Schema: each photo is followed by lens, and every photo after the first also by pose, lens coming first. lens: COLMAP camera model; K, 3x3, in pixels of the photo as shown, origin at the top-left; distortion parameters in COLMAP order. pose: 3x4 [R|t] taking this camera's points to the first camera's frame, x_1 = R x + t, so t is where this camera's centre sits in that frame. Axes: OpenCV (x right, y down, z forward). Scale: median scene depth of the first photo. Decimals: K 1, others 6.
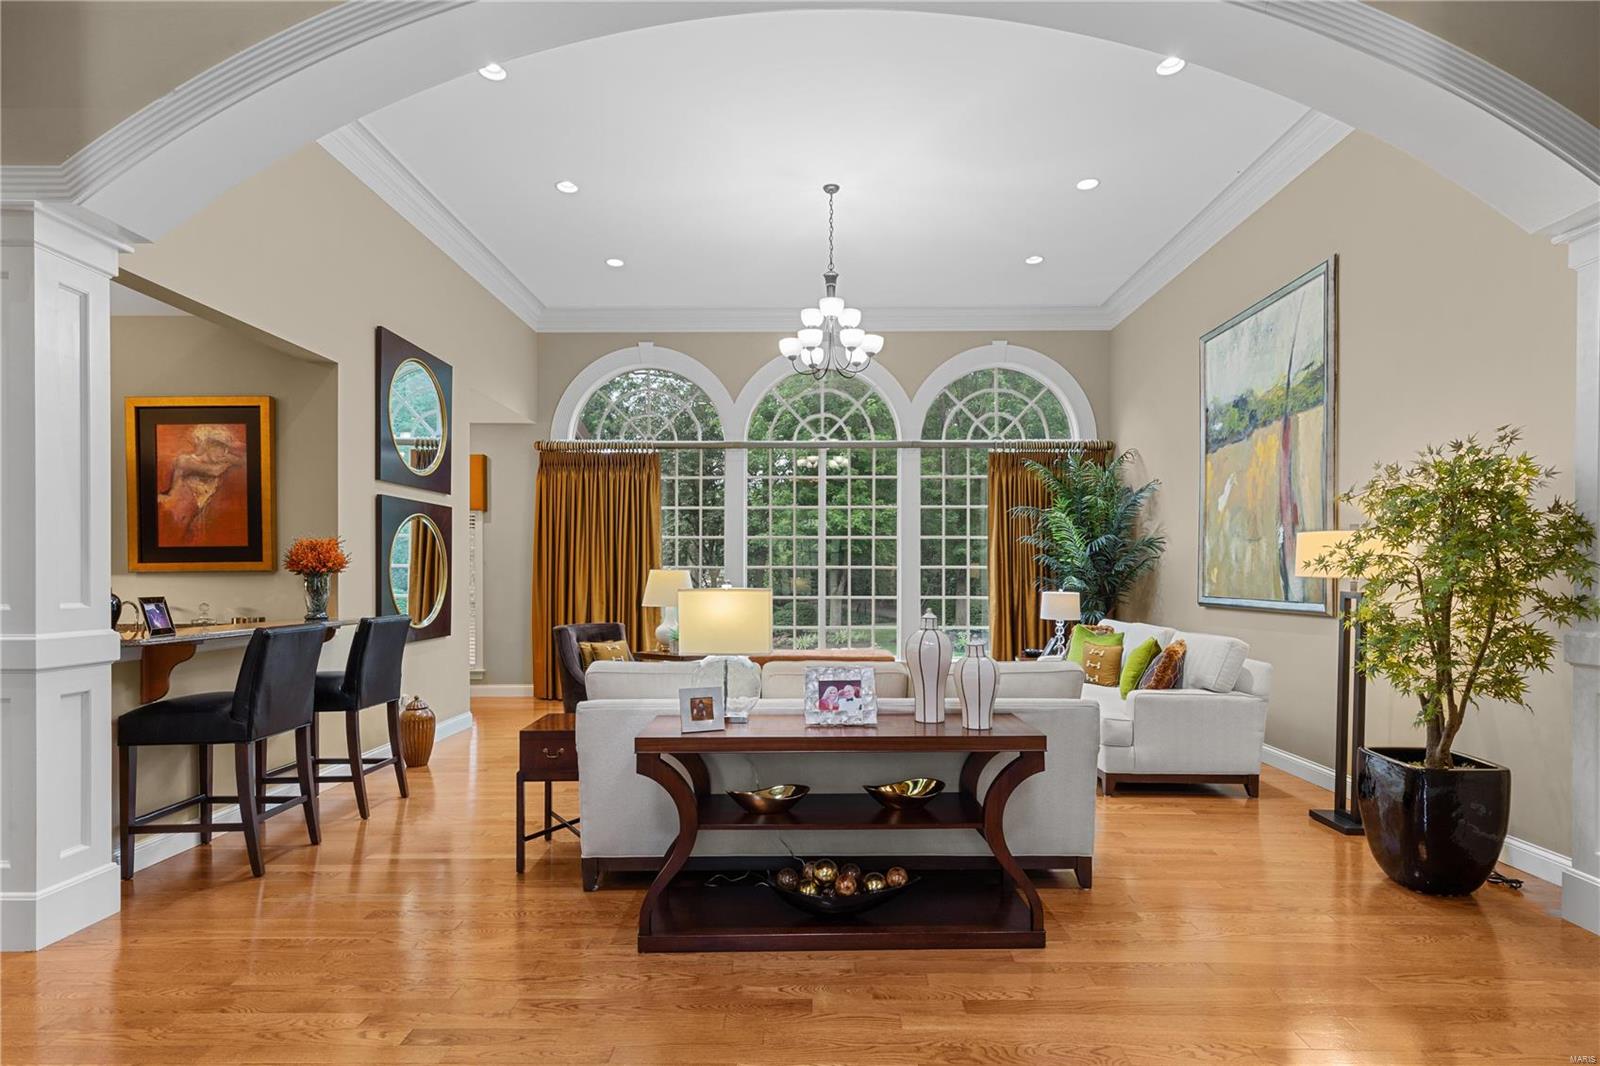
lens RADIAL K [[796.0, 0, 809.4], [0, 796.0, 576.1], [0, 0, 1]] dist [0.014429, 0.000248]
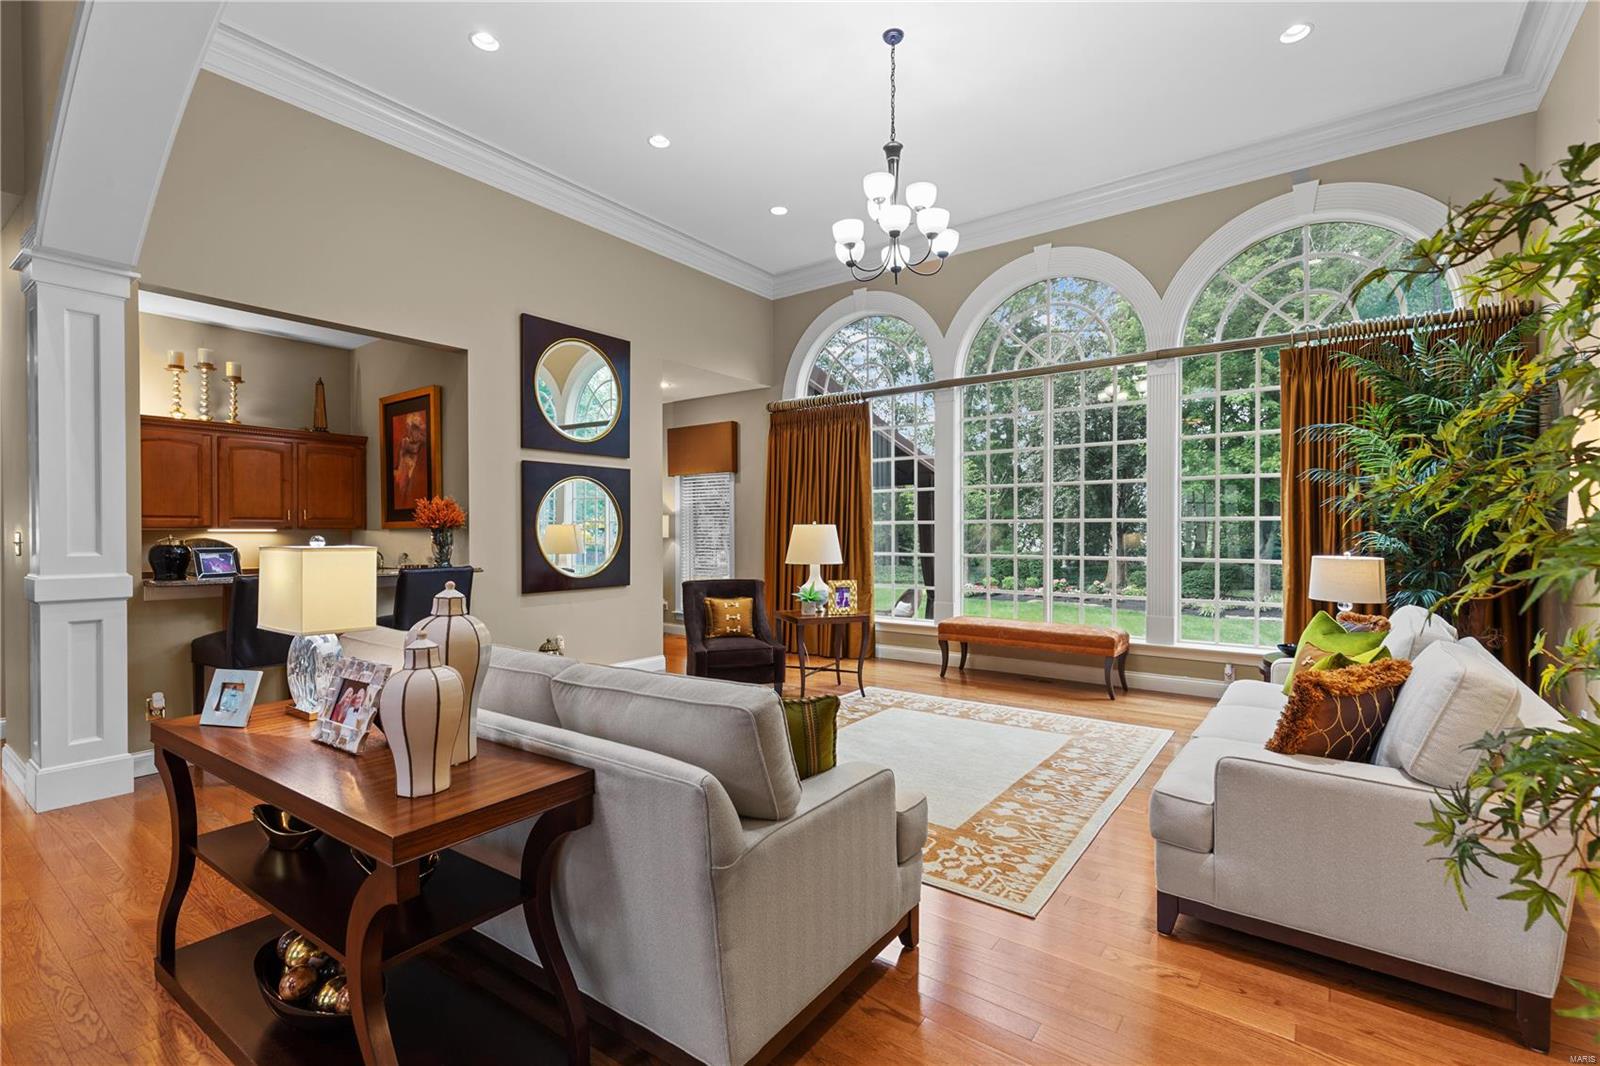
lens RADIAL K [[722.8, 0, 807.1], [0, 722.8, 535.0], [0, 0, 1]] dist [0.008404, -0.000369]
pose [[0.812193, 0.002454, -0.583384, 0.433854], [0.000549, 0.999987, 0.004970, -0.000197], [0.583389, -0.004357, 0.812181, 0.429715]]
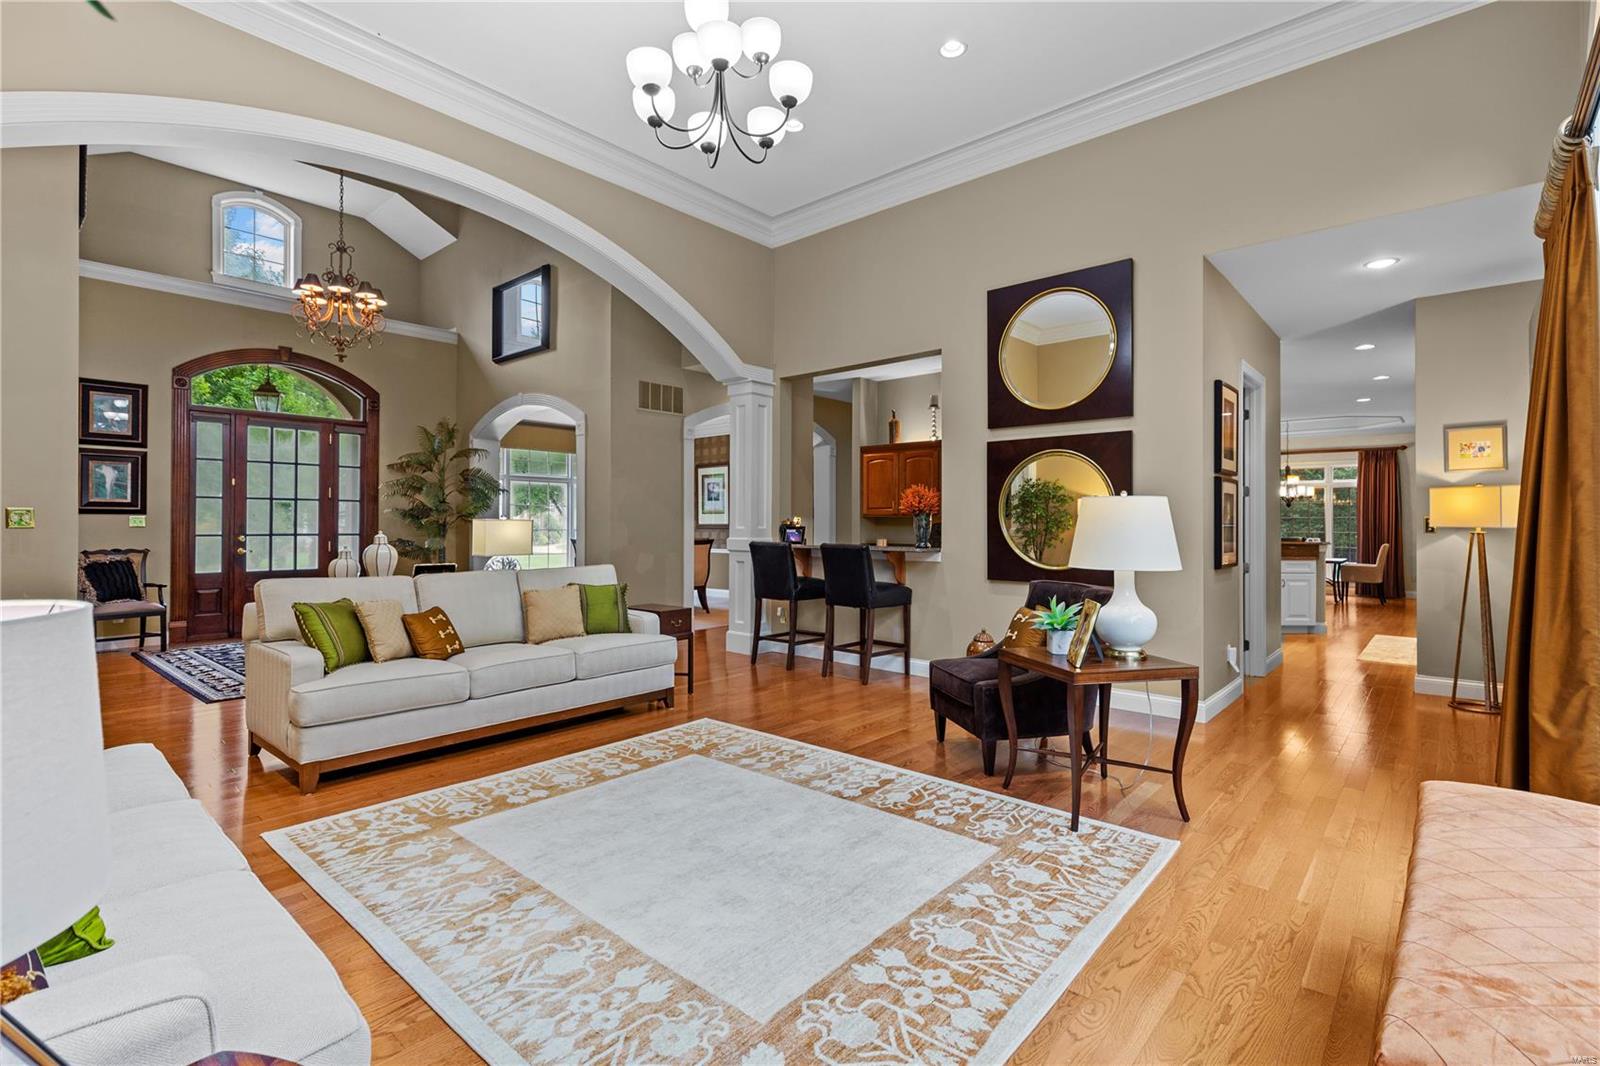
lens RADIAL K [[732.1, 0, 804.3], [0, 732.1, 521.8], [0, 0, 1]] dist [0.001263, 0.000060]
pose [[-0.649661, -0.001656, -0.760222, 0.436450], [-0.000121, 0.999998, -0.002076, 0.011649], [0.760224, -0.001256, -0.649660, 1.597566]]
